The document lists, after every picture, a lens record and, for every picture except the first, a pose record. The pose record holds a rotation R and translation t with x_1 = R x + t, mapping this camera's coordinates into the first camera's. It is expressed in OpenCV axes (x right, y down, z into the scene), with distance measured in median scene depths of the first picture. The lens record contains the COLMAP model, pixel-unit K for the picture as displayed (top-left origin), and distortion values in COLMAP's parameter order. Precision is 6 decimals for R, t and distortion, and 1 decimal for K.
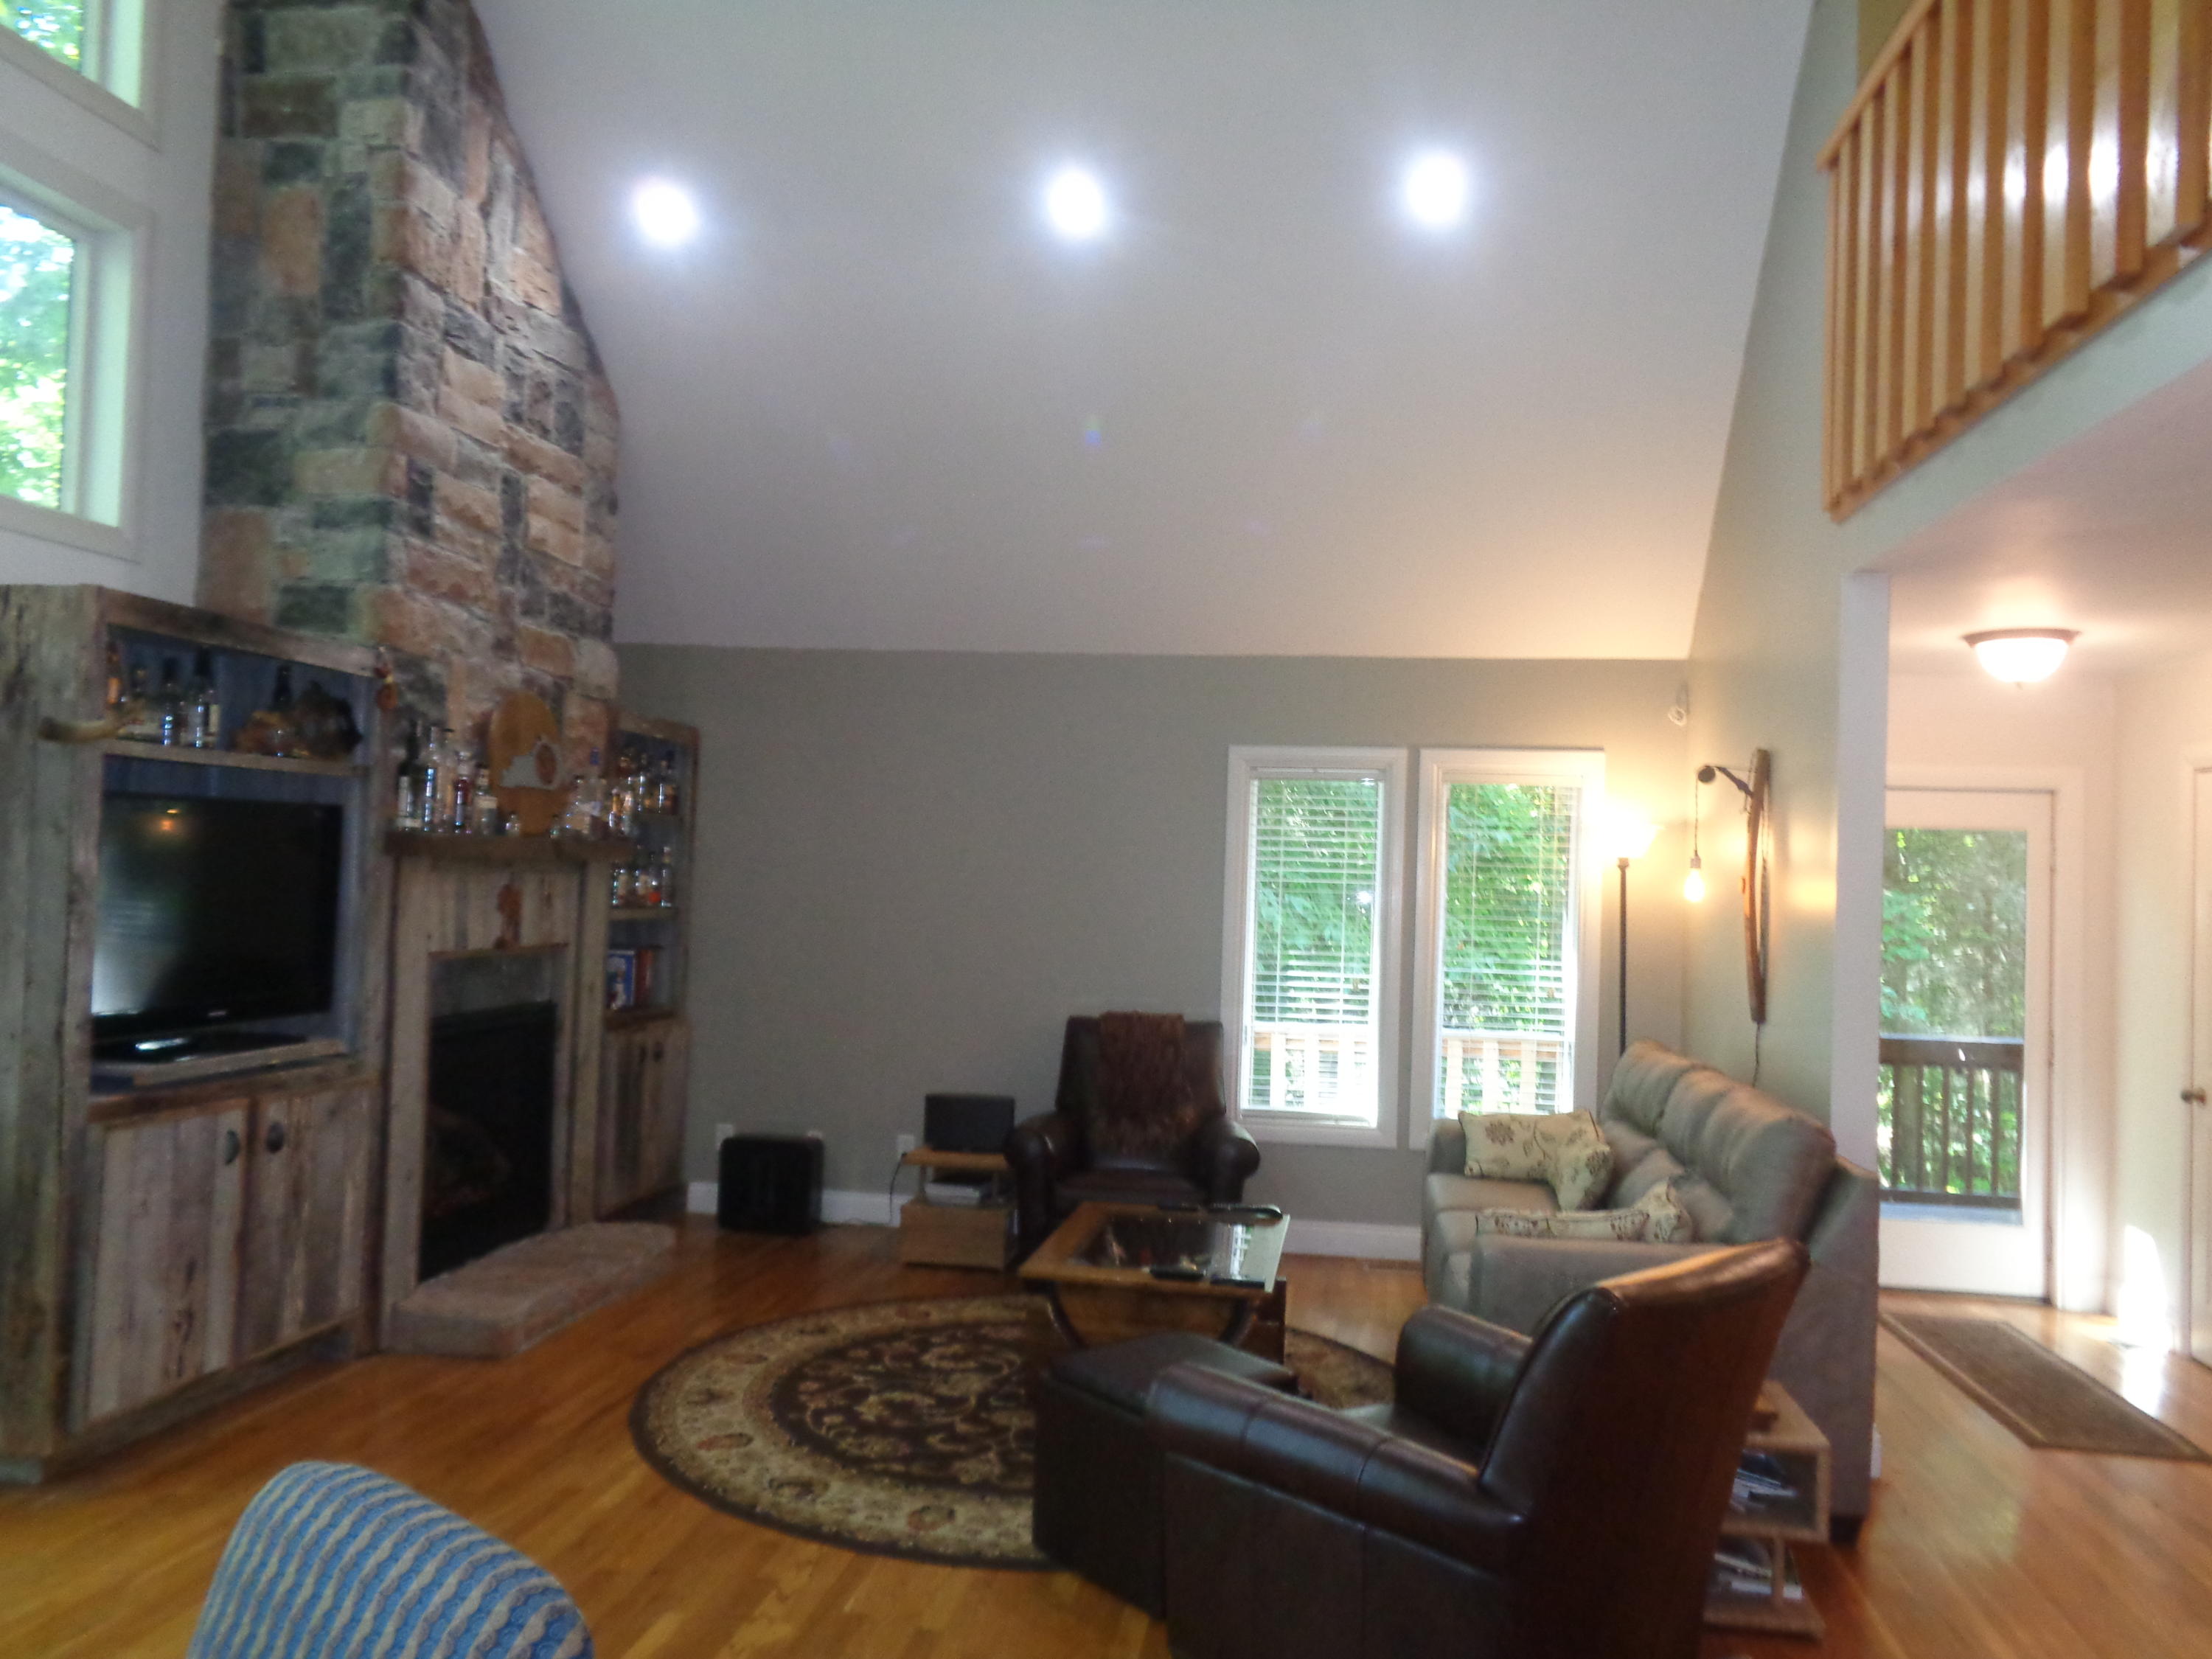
lens RADIAL K [[1677.9, 0, 1119.5], [0, 1677.9, 815.9], [0, 0, 1]] dist [0.023899, -0.004201]
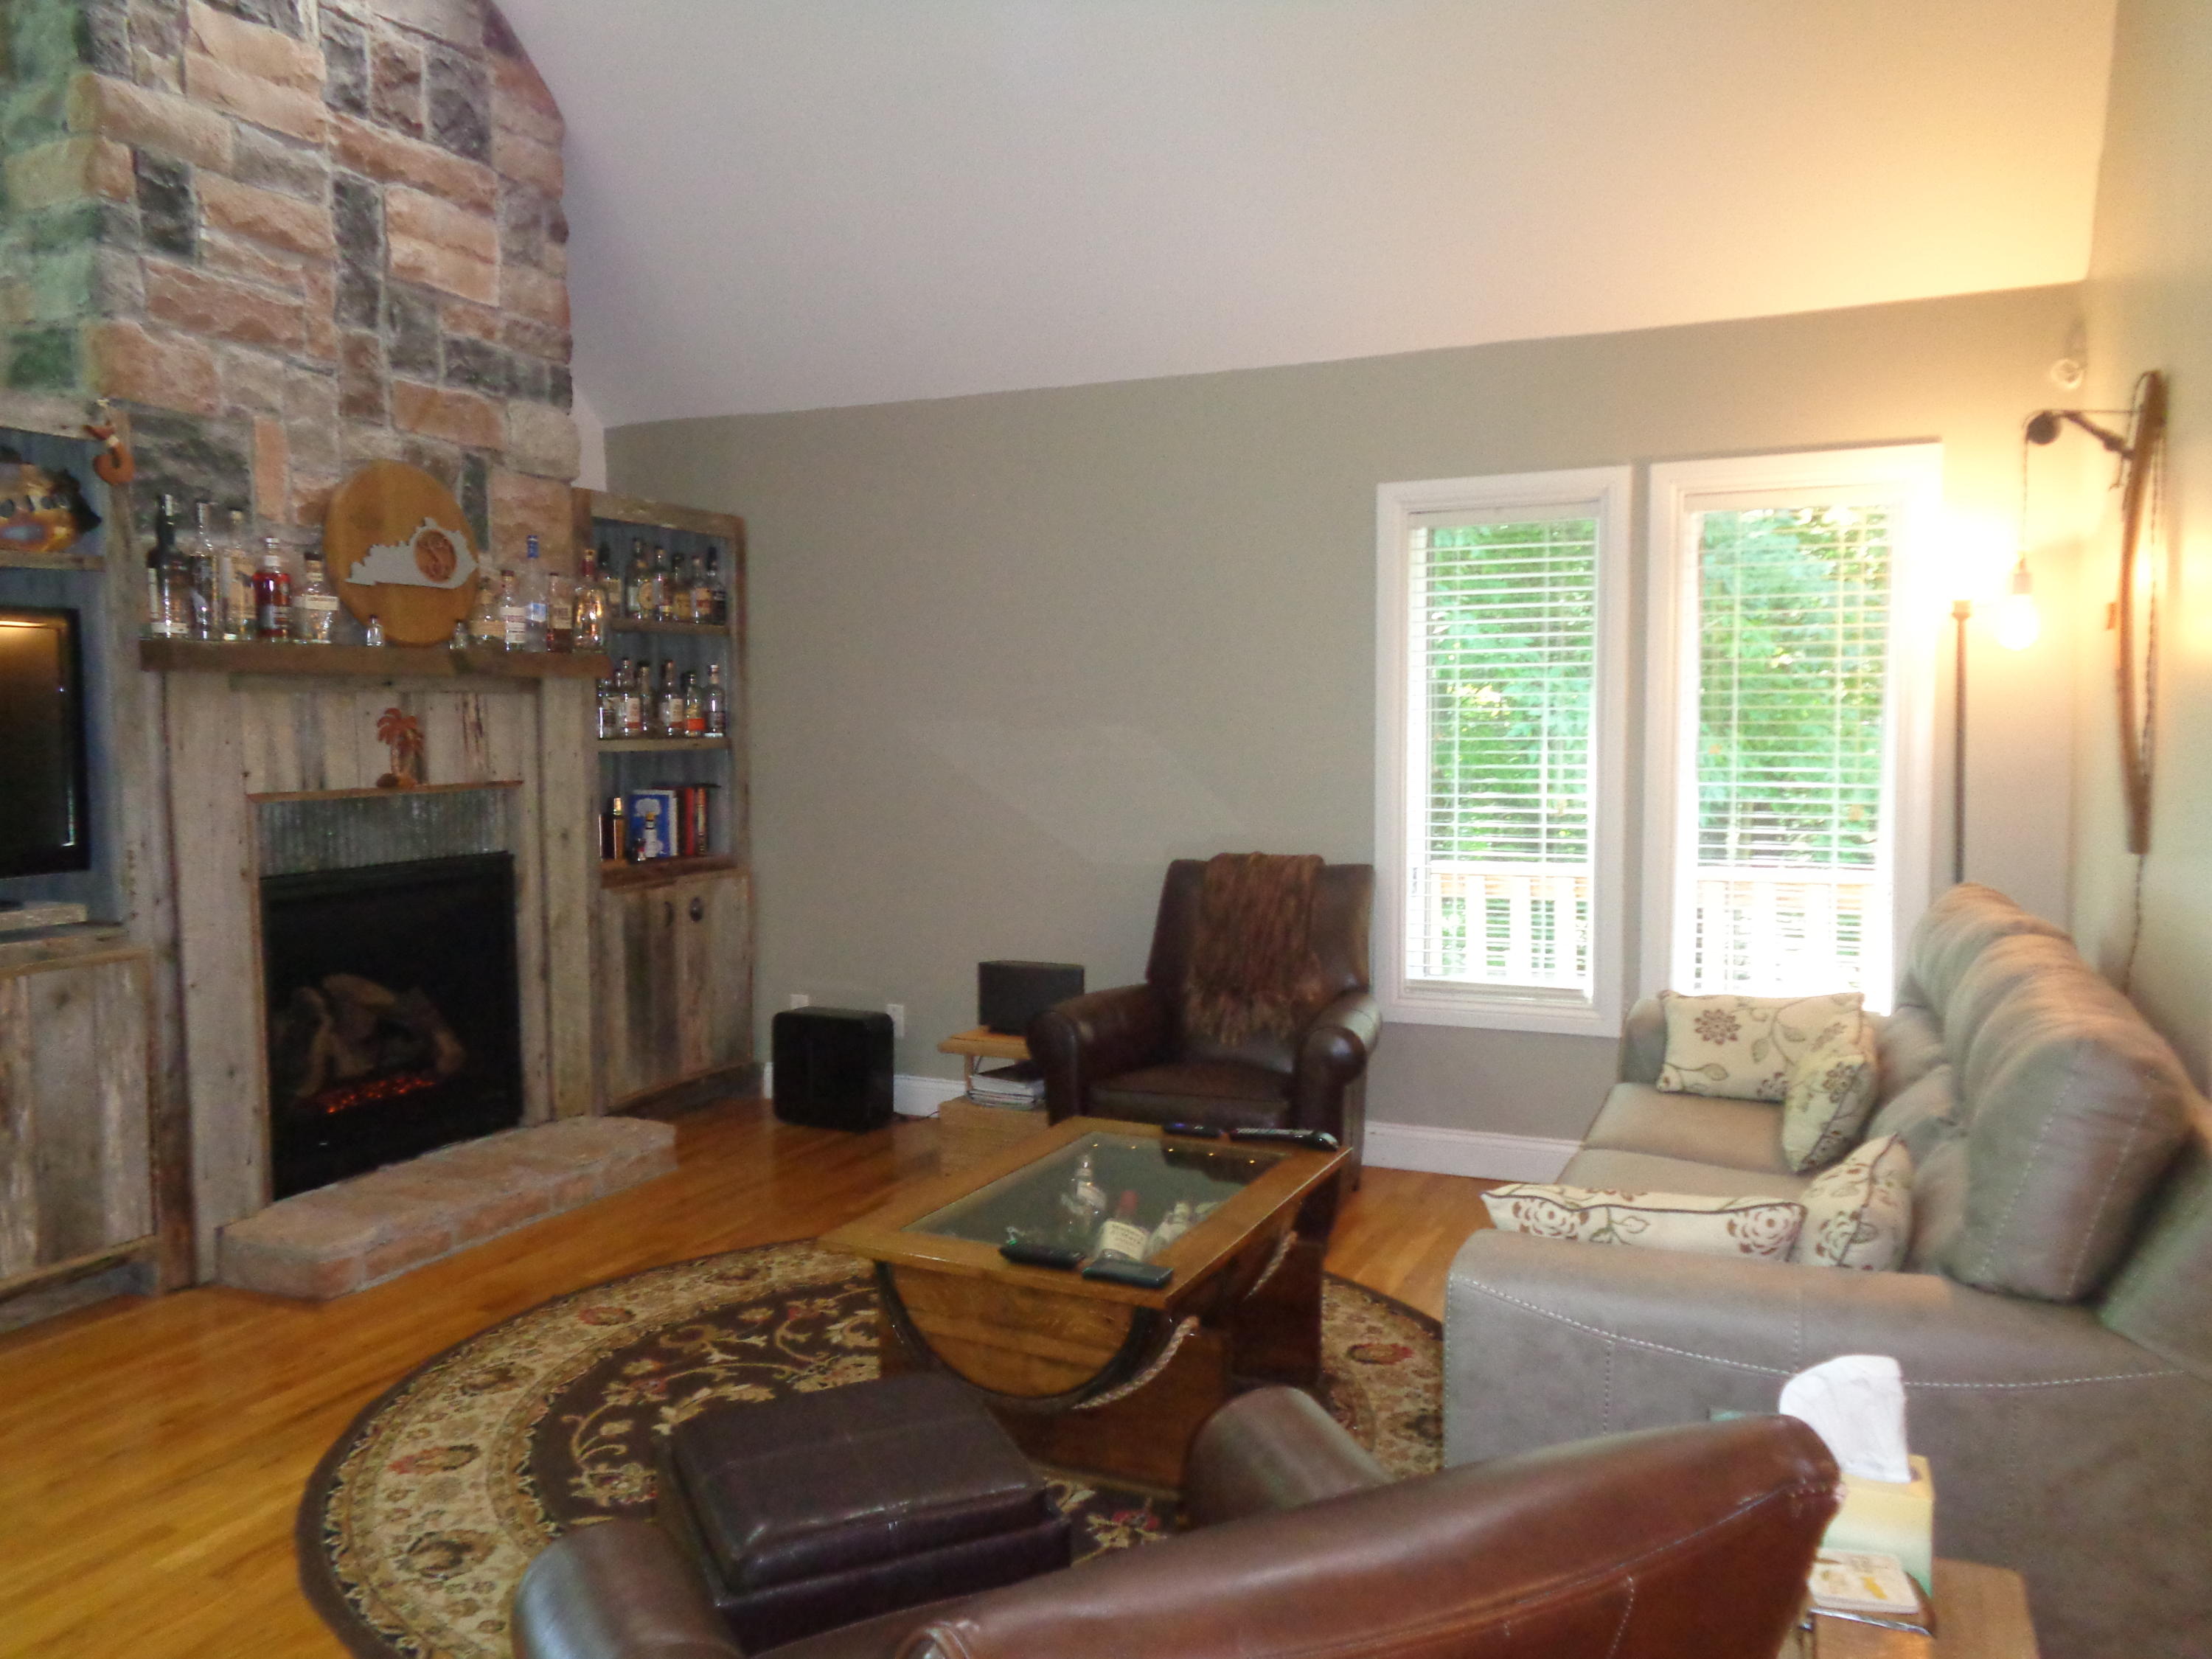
lens RADIAL K [[1677.9, 0, 1116.8], [0, 1677.9, 824.1], [0, 0, 1]] dist [0.023899, -0.004201]
pose [[0.959557, -0.022167, -0.280640, 0.212258], [0.049502, 0.994648, 0.090691, 0.043954], [0.277127, -0.100915, 0.955519, 0.356473]]
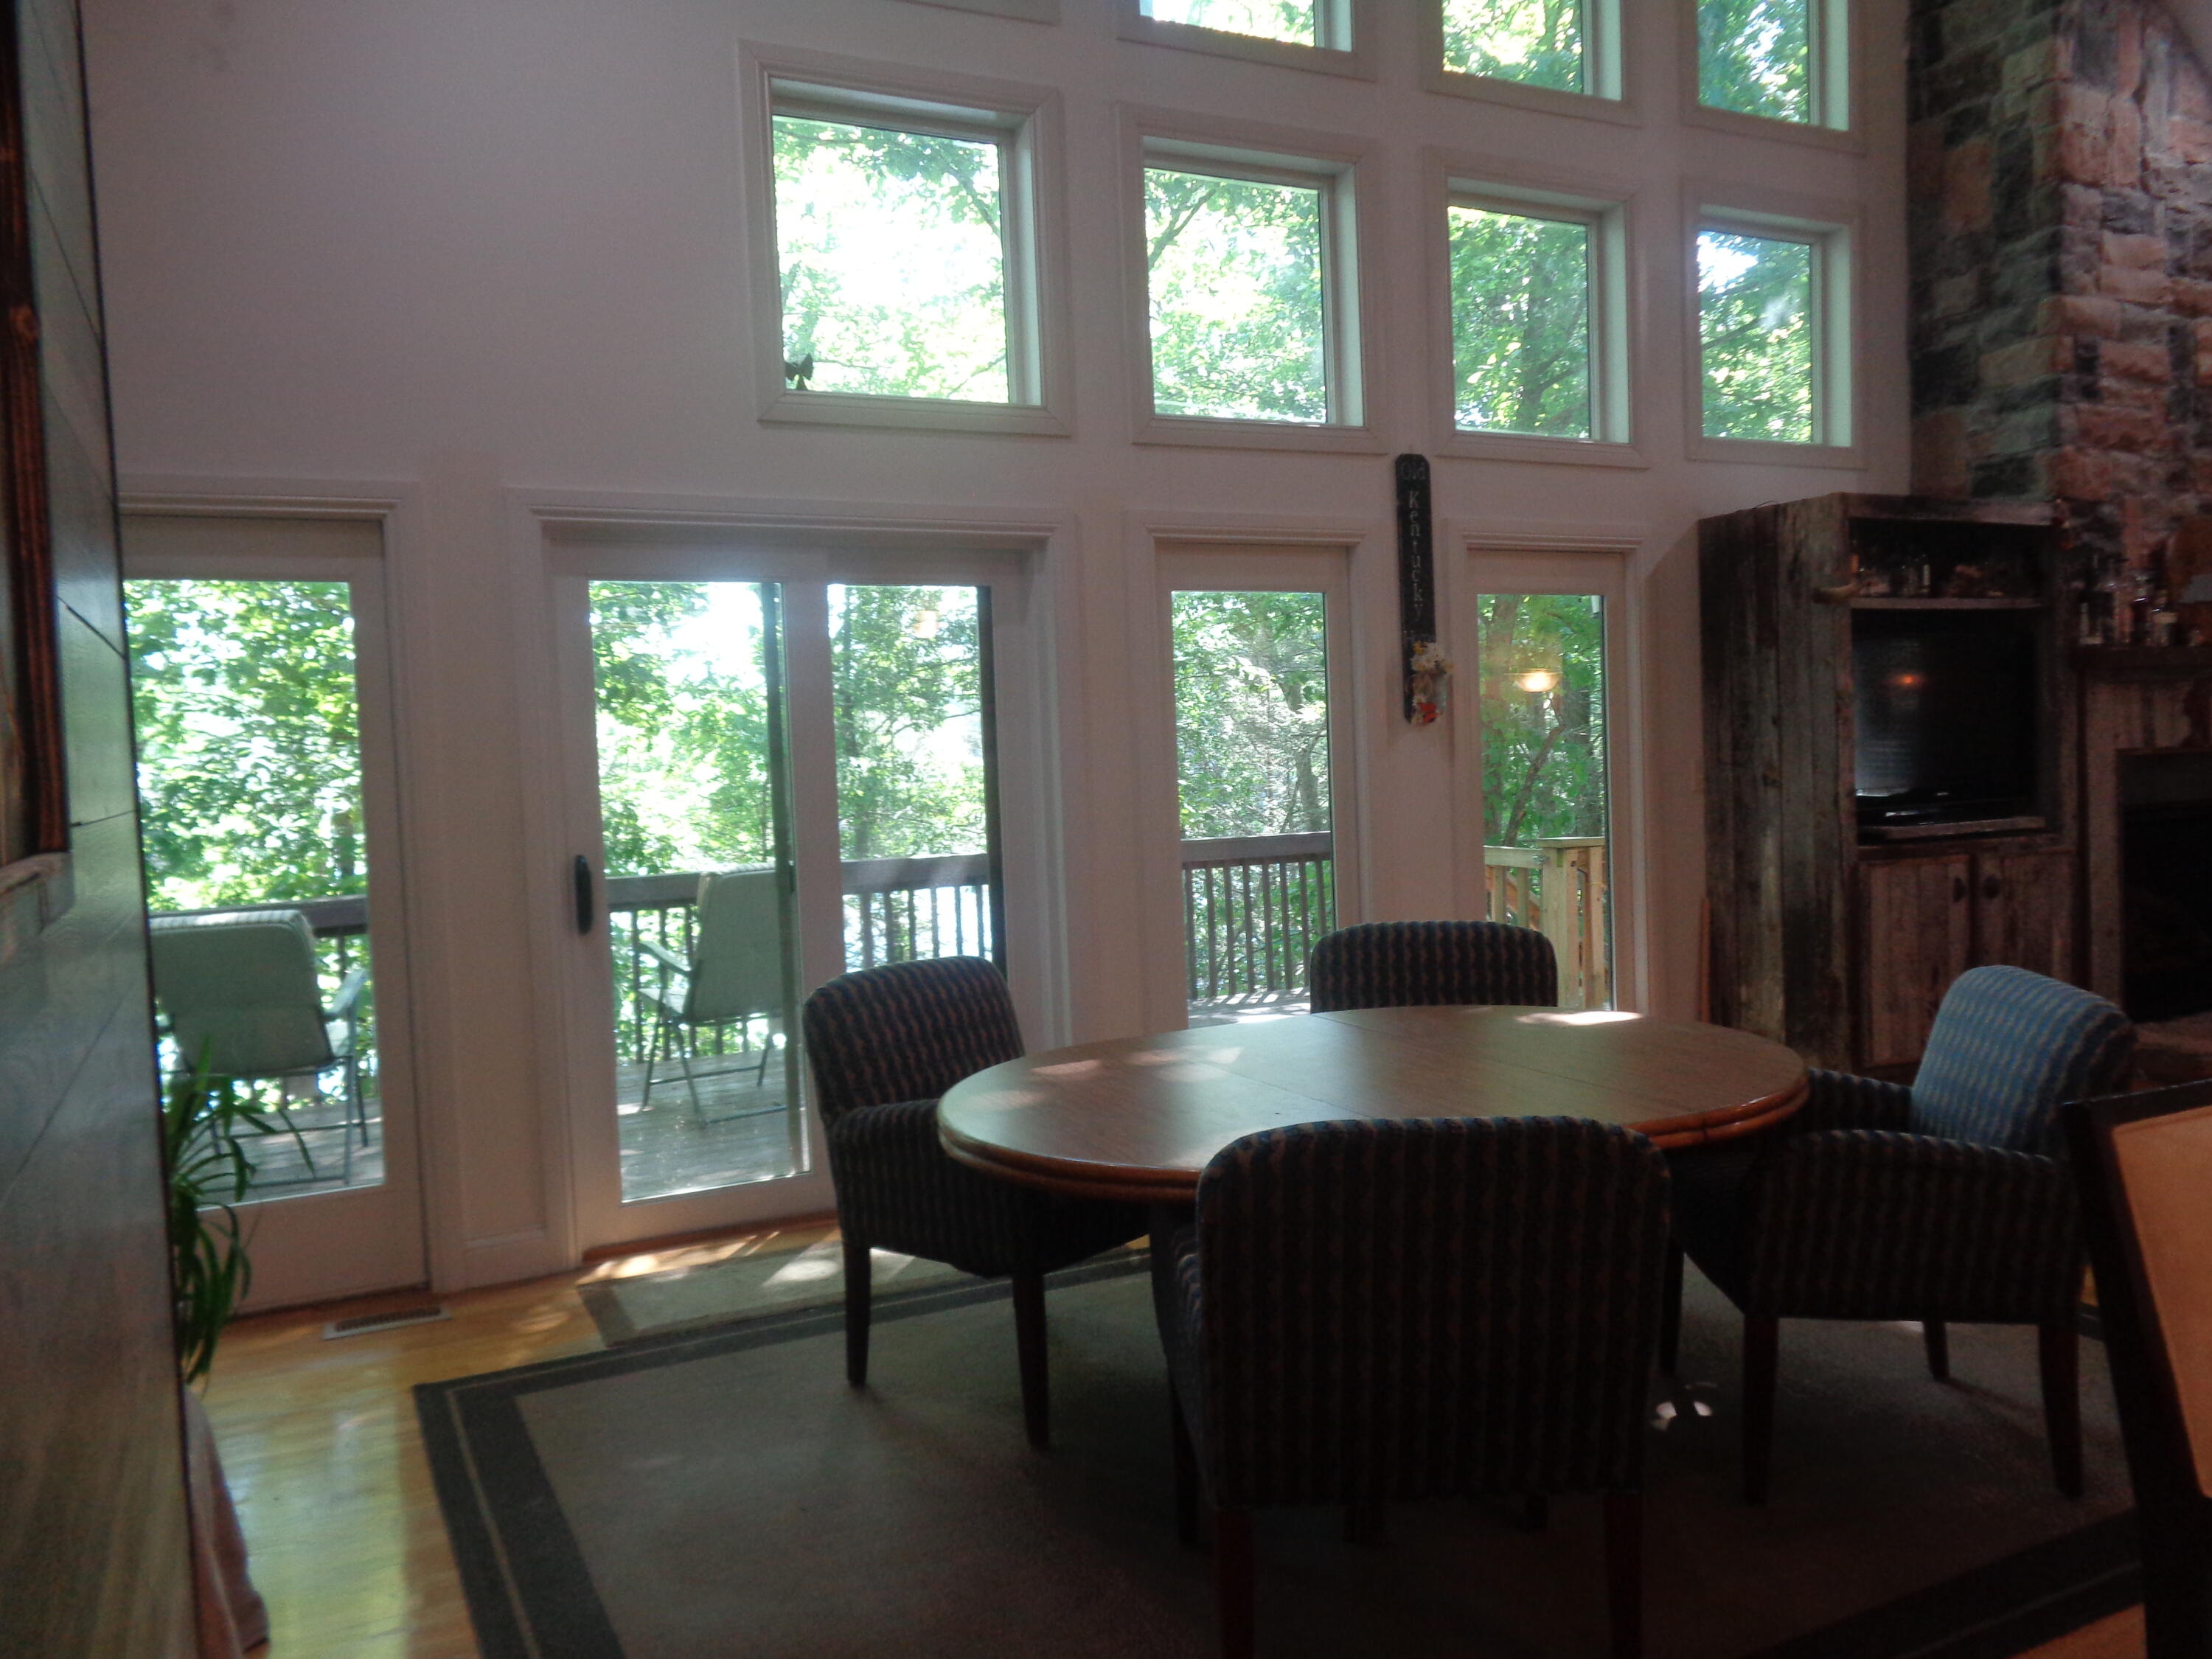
lens RADIAL K [[1677.9, 0, 1109.7], [0, 1677.9, 816.7], [0, 0, 1]] dist [0.023899, -0.004201]
pose [[0.572334, -0.017931, -0.819825, 0.165435], [0.079979, 0.996215, 0.034046, 0.031039], [0.816111, -0.085054, 0.571602, -0.274481]]
